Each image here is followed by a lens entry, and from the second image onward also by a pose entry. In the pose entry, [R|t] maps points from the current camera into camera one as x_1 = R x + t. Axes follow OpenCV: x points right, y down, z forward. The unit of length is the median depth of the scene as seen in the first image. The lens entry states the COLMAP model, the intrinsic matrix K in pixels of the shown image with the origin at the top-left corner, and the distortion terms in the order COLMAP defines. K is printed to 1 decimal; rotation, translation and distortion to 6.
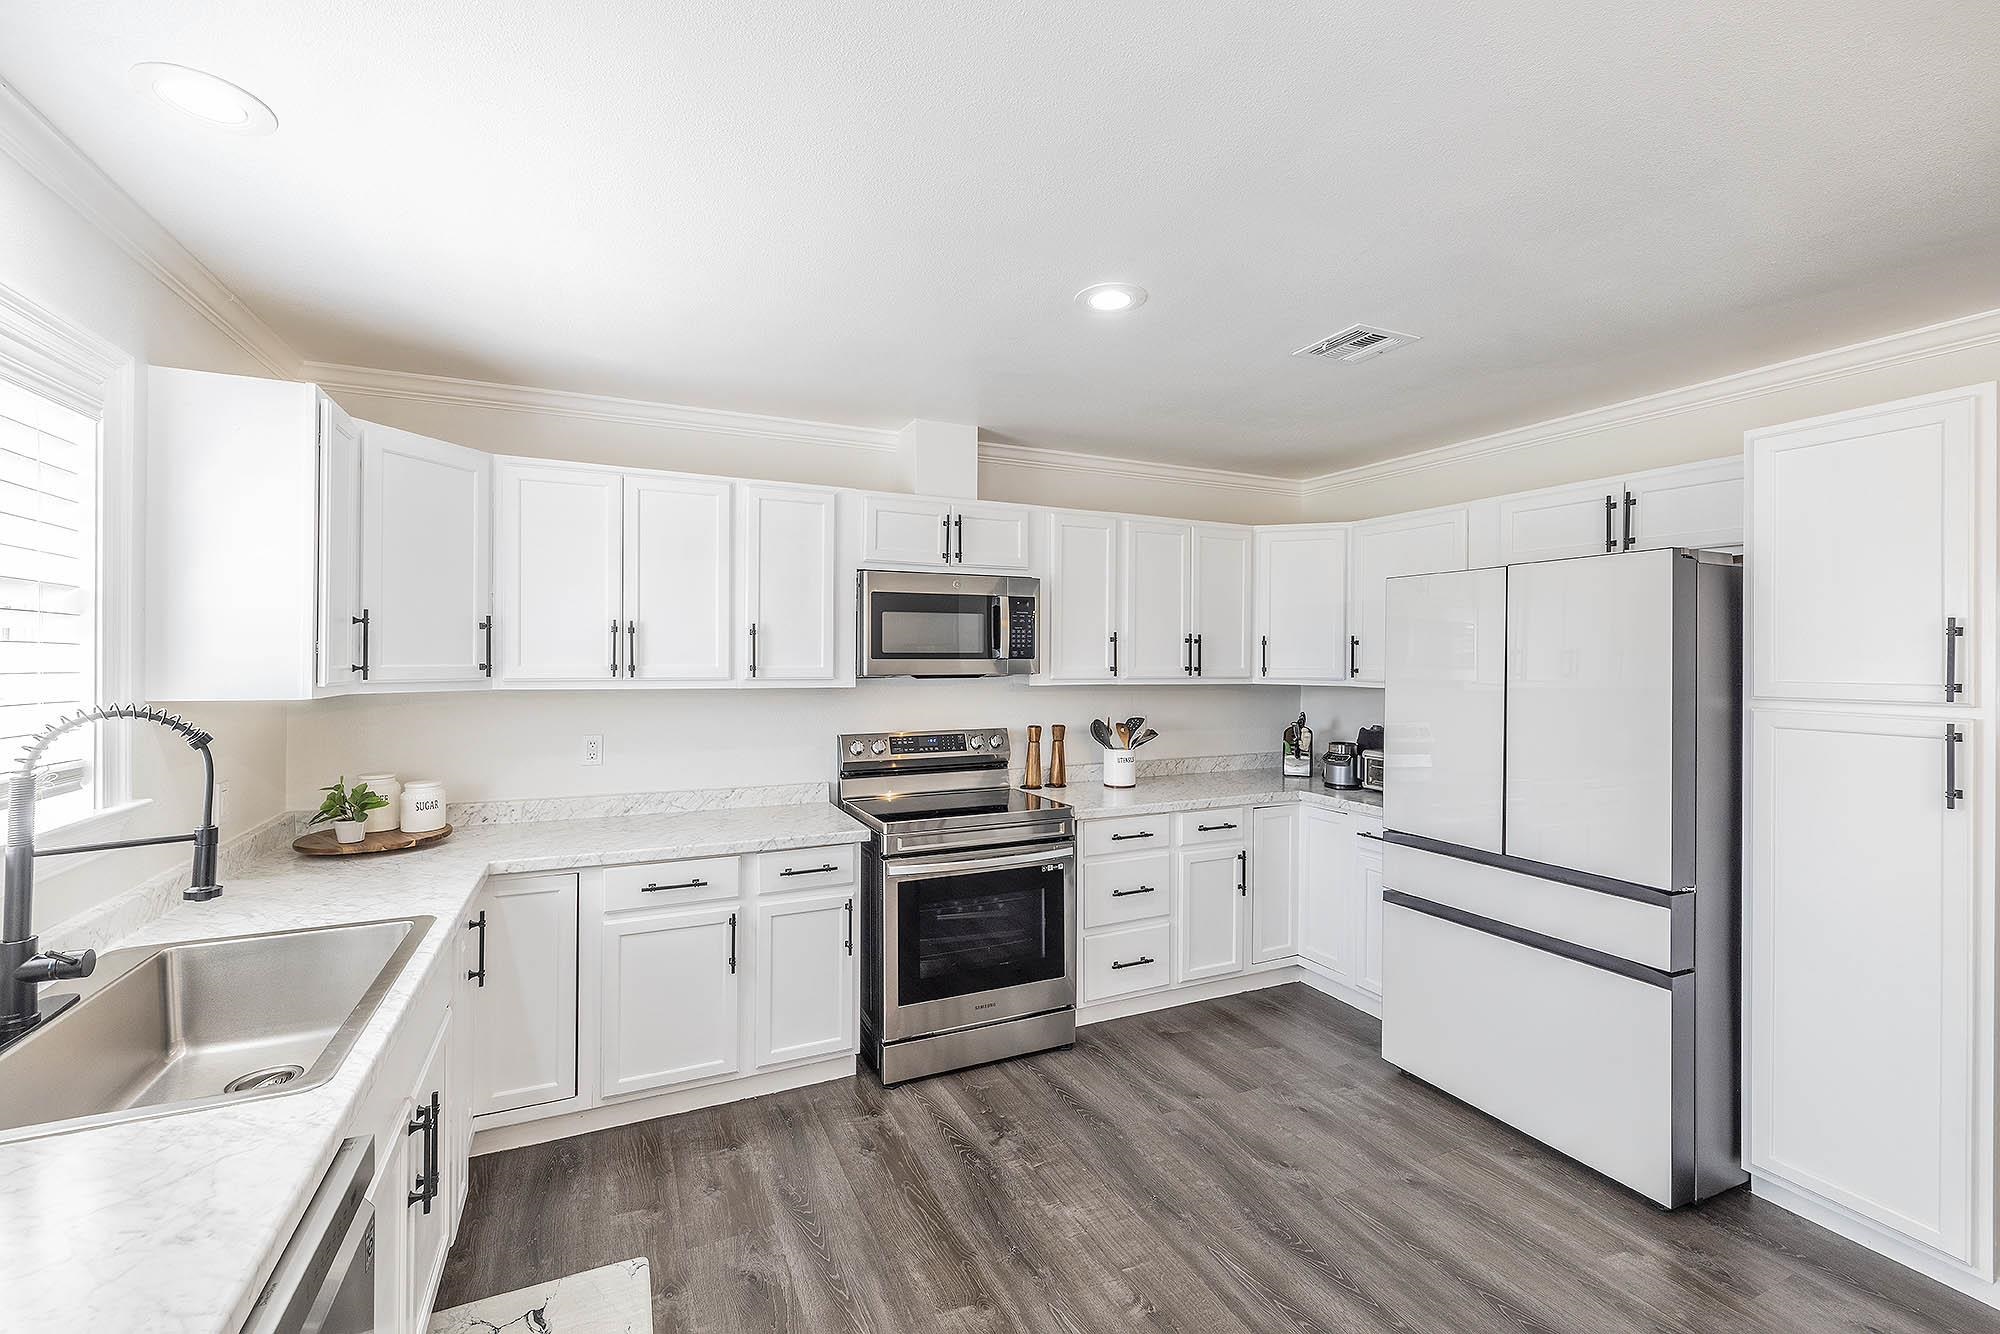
lens RADIAL K [[830.4, 0, 980.4], [0, 830.4, 660.8], [0, 0, 1]] dist [-0.002691, 0.000525]
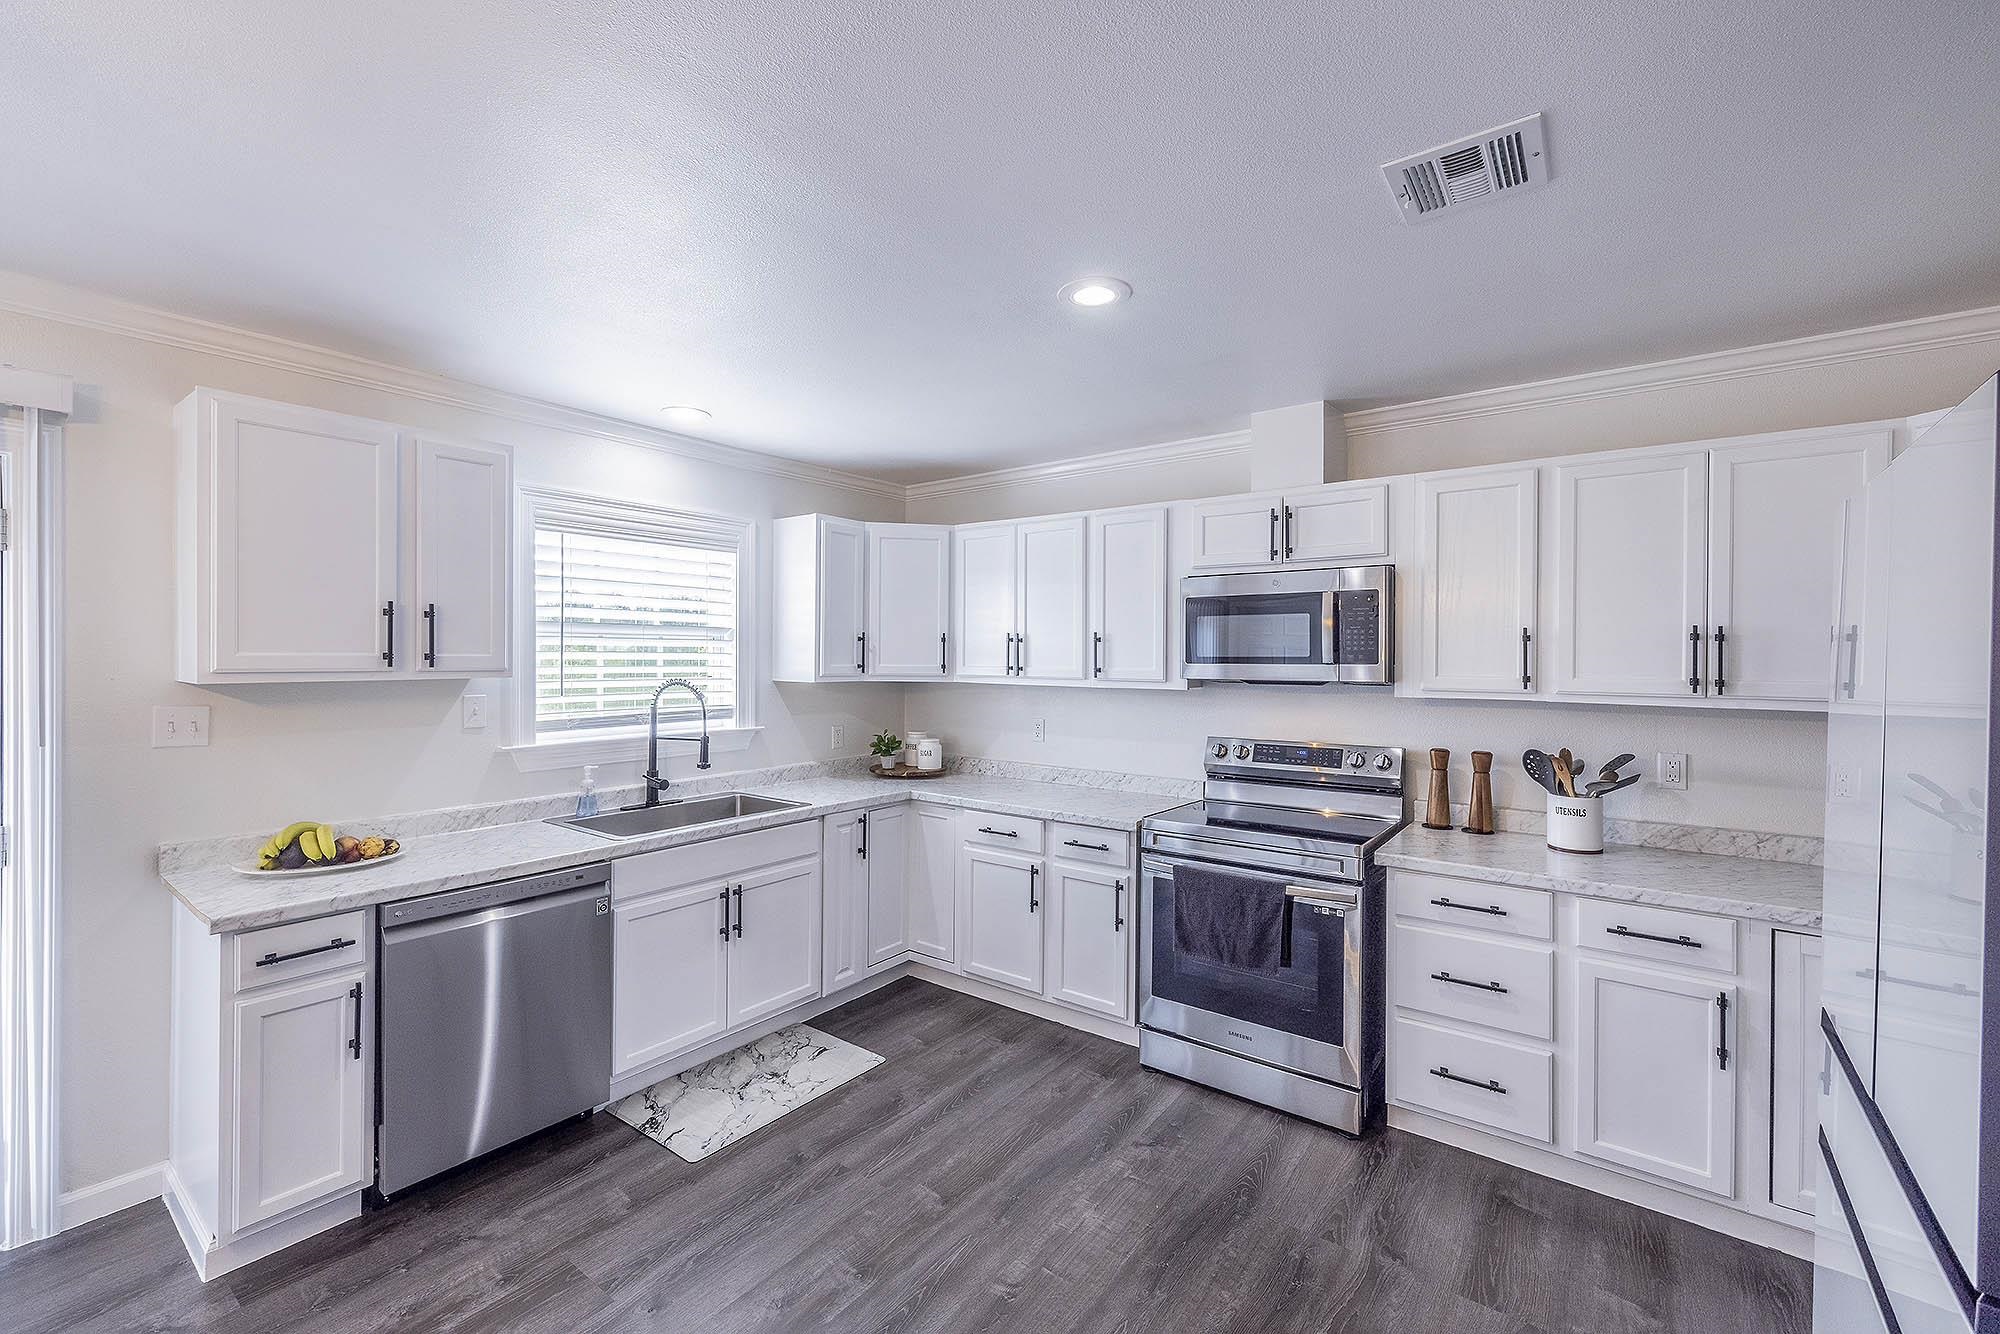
lens RADIAL K [[830.4, 0, 991.9], [0, 830.4, 663.5], [0, 0, 1]] dist [-0.002691, 0.000525]
pose [[0.472795, 0.005276, -0.881157, 0.717801], [-0.007886, 0.999967, 0.001756, -0.001719], [0.881137, 0.006119, 0.472821, 0.322546]]
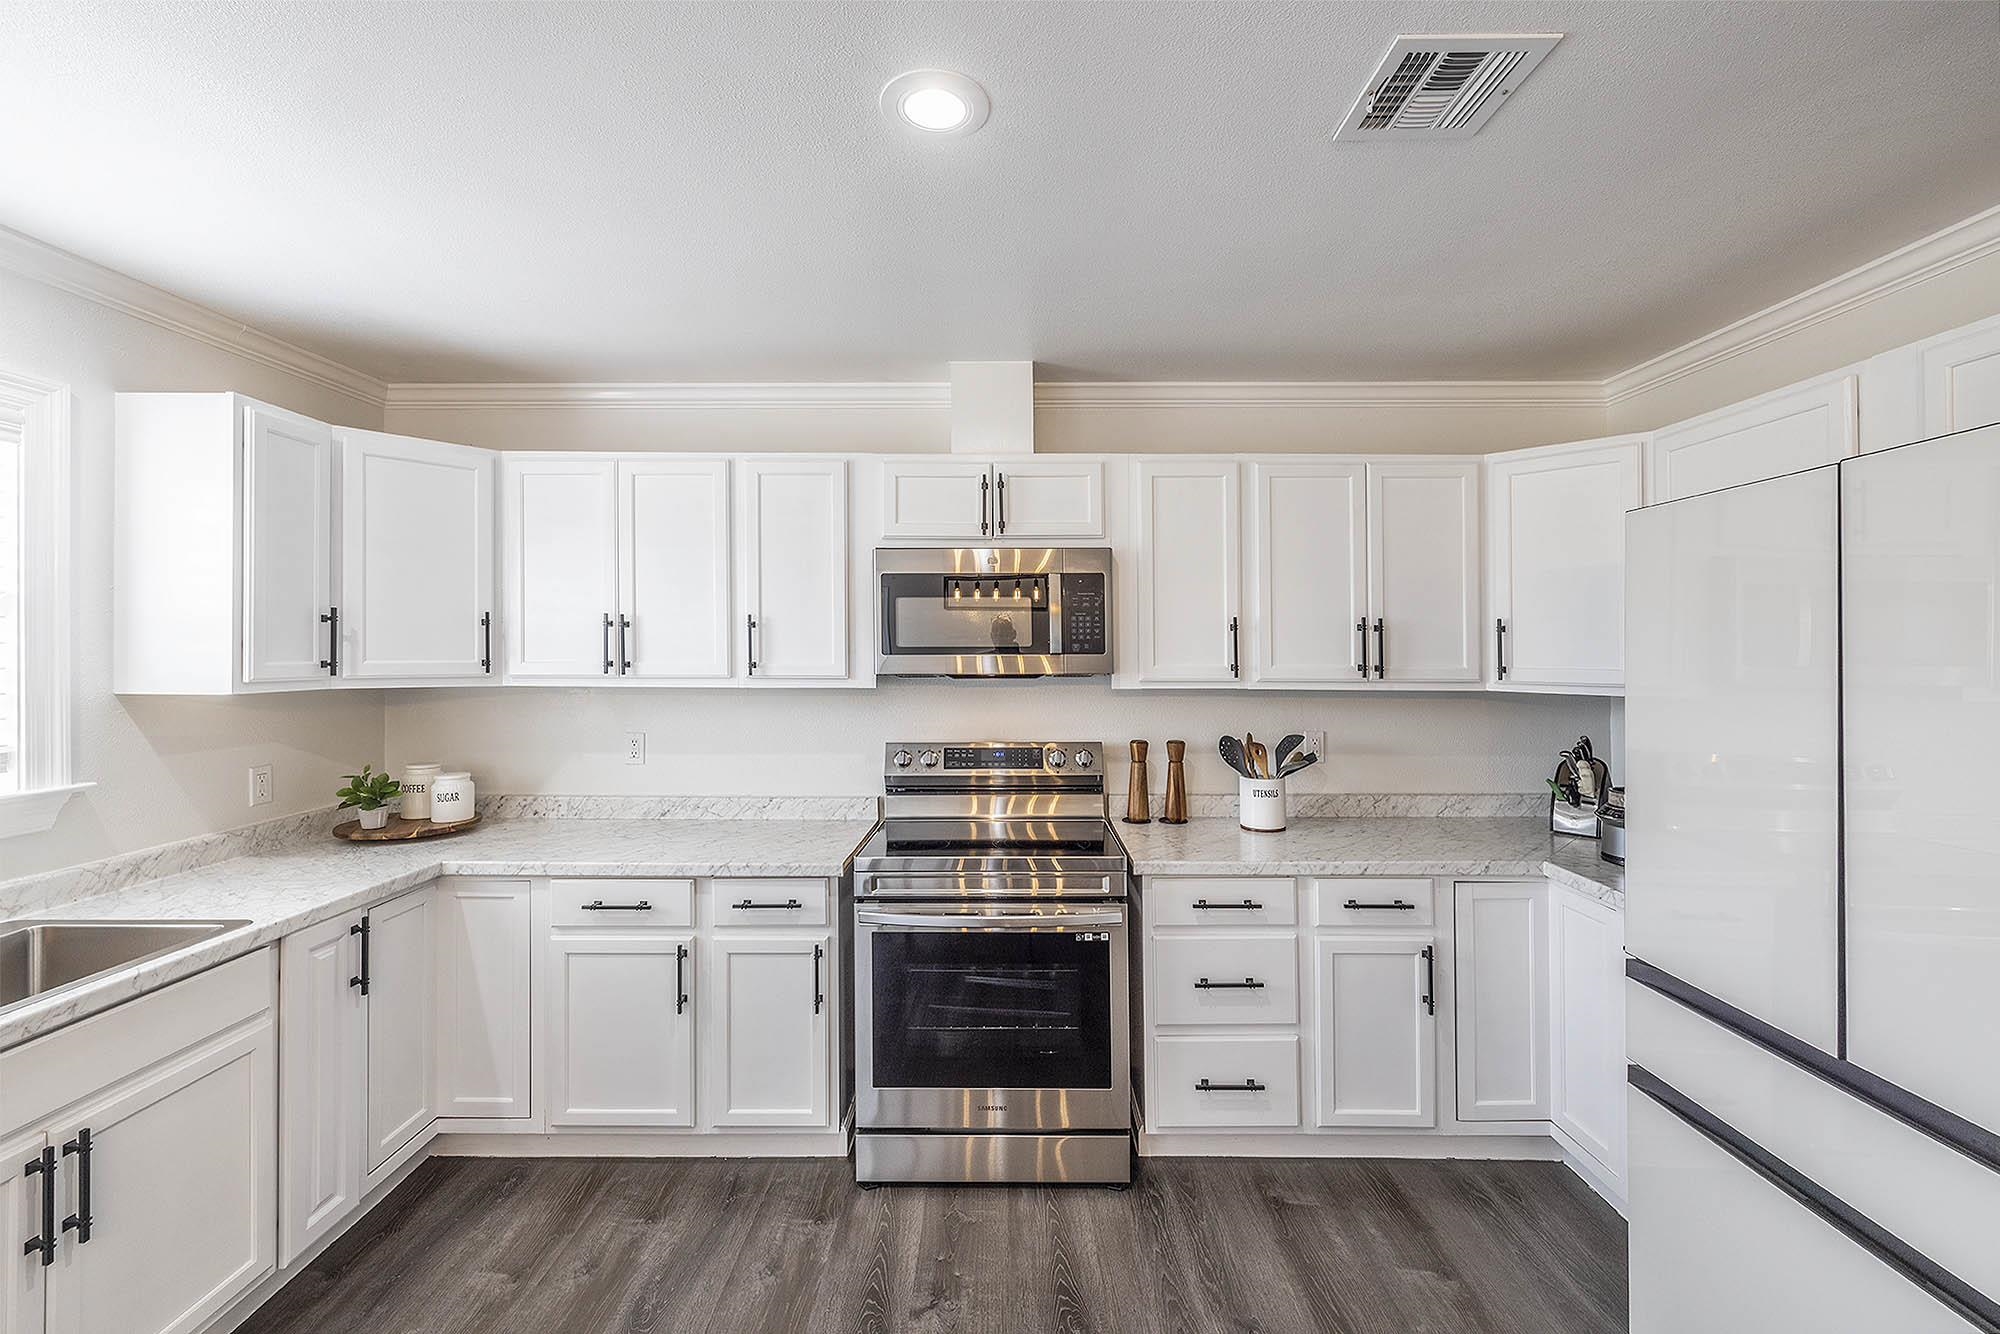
lens RADIAL K [[830.4, 0, 994.3], [0, 830.4, 646.0], [0, 0, 1]] dist [-0.002691, 0.000525]
pose [[0.907544, -0.005245, -0.419924, 0.343855], [0.000667, 0.999939, -0.011047, -0.001565], [0.419956, 0.009745, 0.907492, 0.314628]]
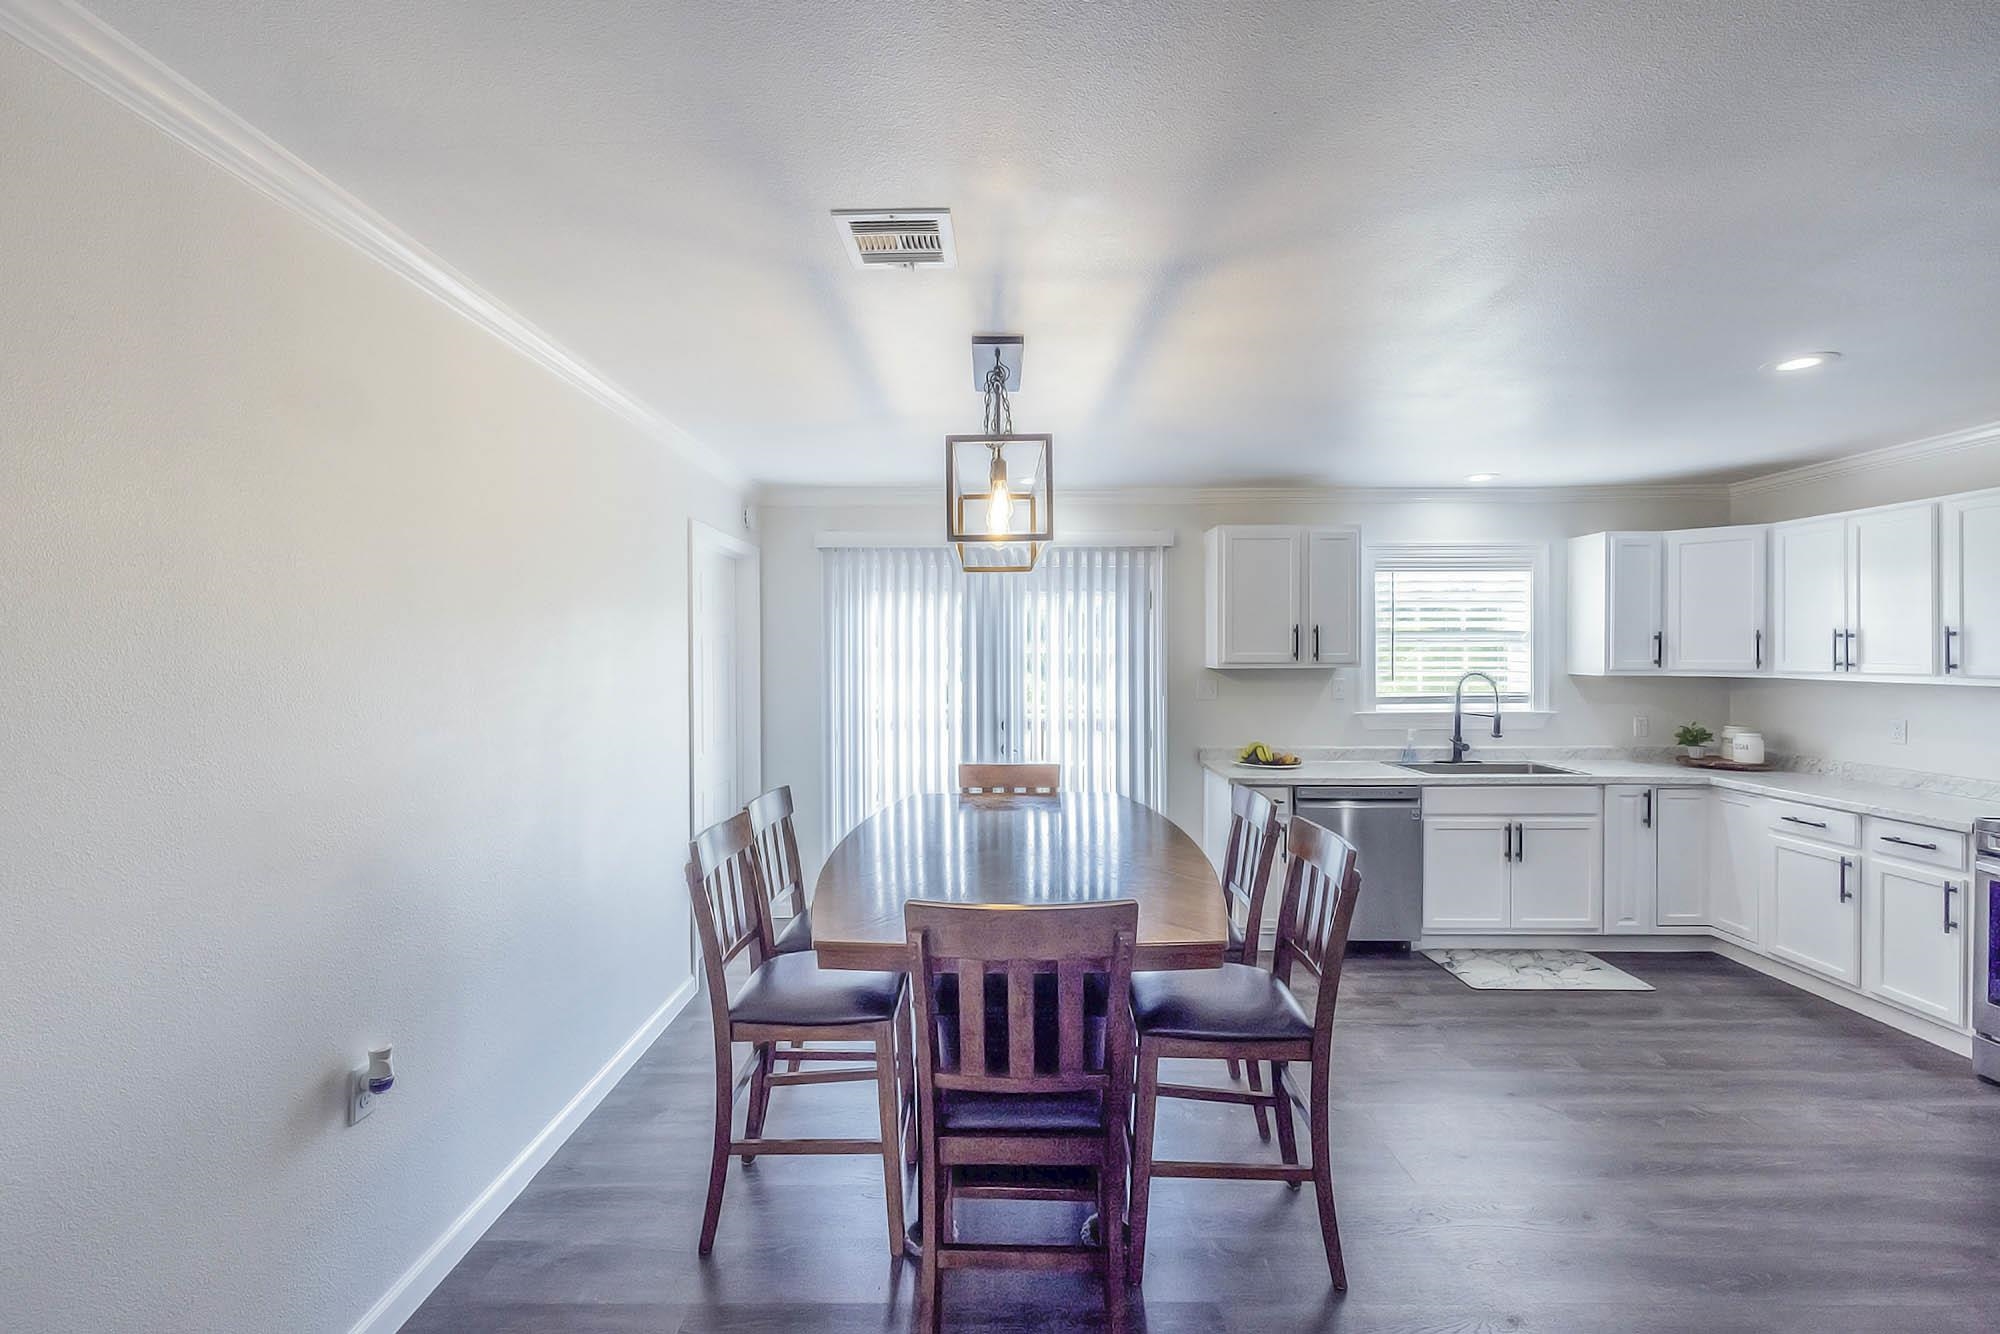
lens RADIAL K [[830.4, 0, 992.0], [0, 830.4, 652.2], [0, 0, 1]] dist [-0.002691, 0.000525]
pose [[-0.439462, -0.004782, -0.898249, 1.320811], [-0.005217, 0.999983, -0.002771, -0.000484], [0.898246, 0.003469, -0.439479, 0.350074]]
